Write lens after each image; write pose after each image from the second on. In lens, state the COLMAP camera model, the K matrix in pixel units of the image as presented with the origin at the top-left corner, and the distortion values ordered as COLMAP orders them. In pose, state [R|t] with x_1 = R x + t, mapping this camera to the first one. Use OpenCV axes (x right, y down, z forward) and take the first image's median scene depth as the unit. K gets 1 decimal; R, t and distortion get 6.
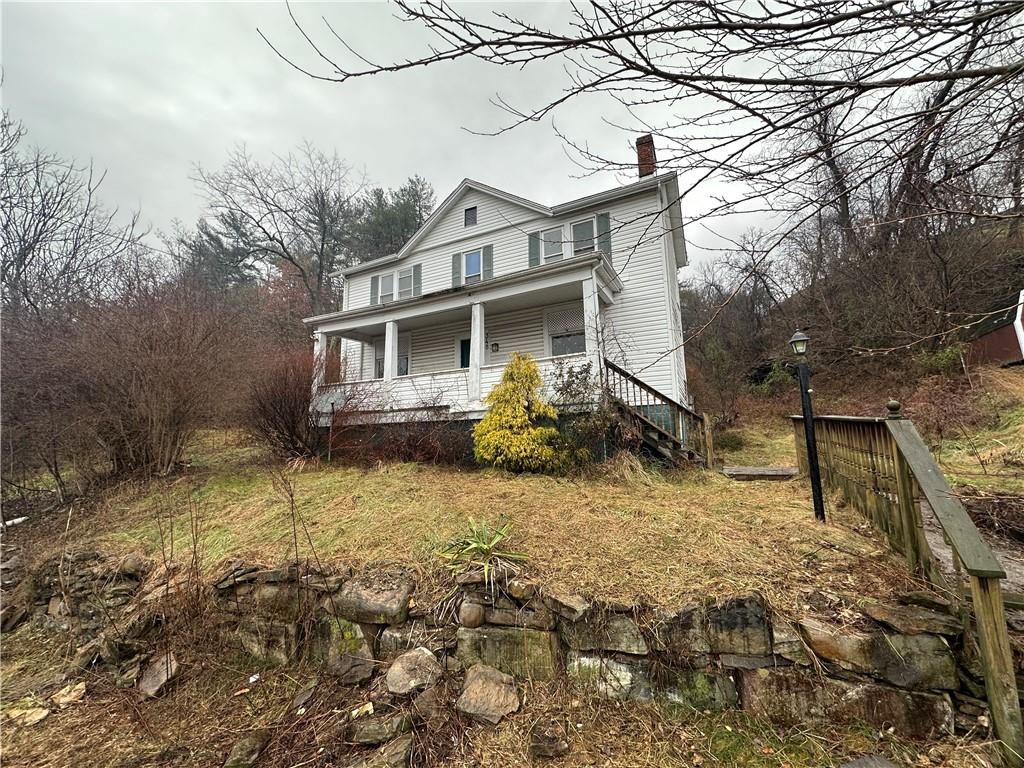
lens RADIAL K [[410.4, 0, 512.0], [0, 410.4, 384.0], [0, 0, 1]] dist [-0.002509, -0.000178]
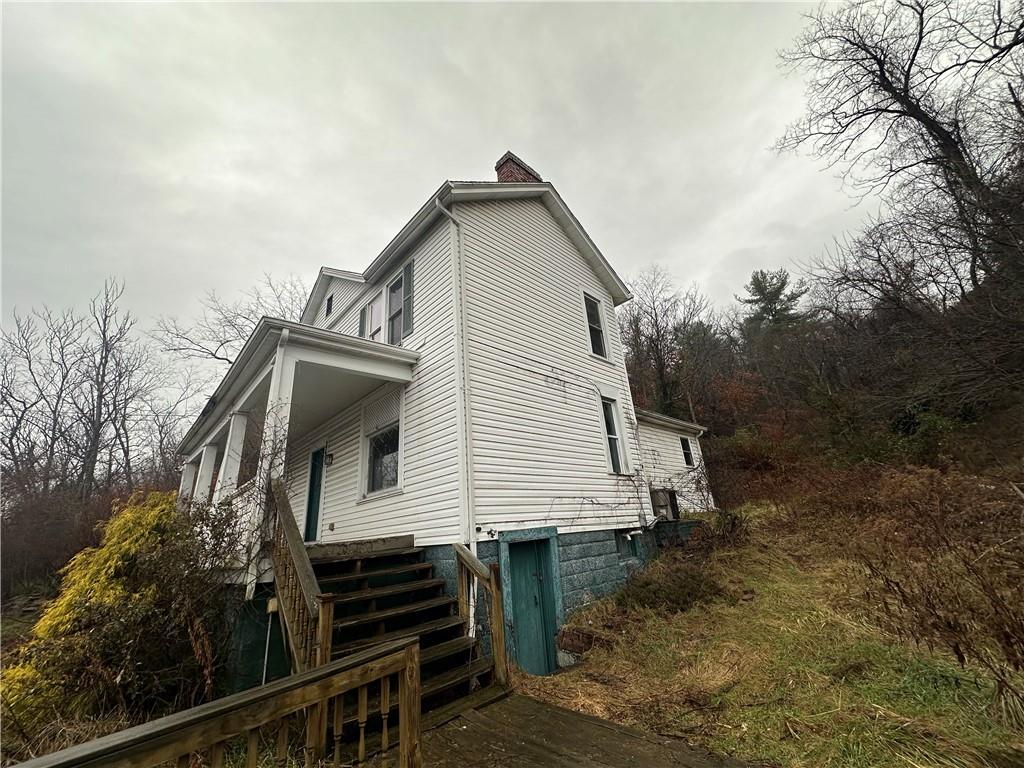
lens RADIAL K [[410.4, 0, 512.0], [0, 410.4, 384.0], [0, 0, 1]] dist [-0.002509, -0.000178]
pose [[0.936531, -0.172298, -0.305326, 0.588381], [0.111997, 0.972302, -0.205148, -0.035112], [0.332215, 0.157931, 0.929887, 0.418700]]
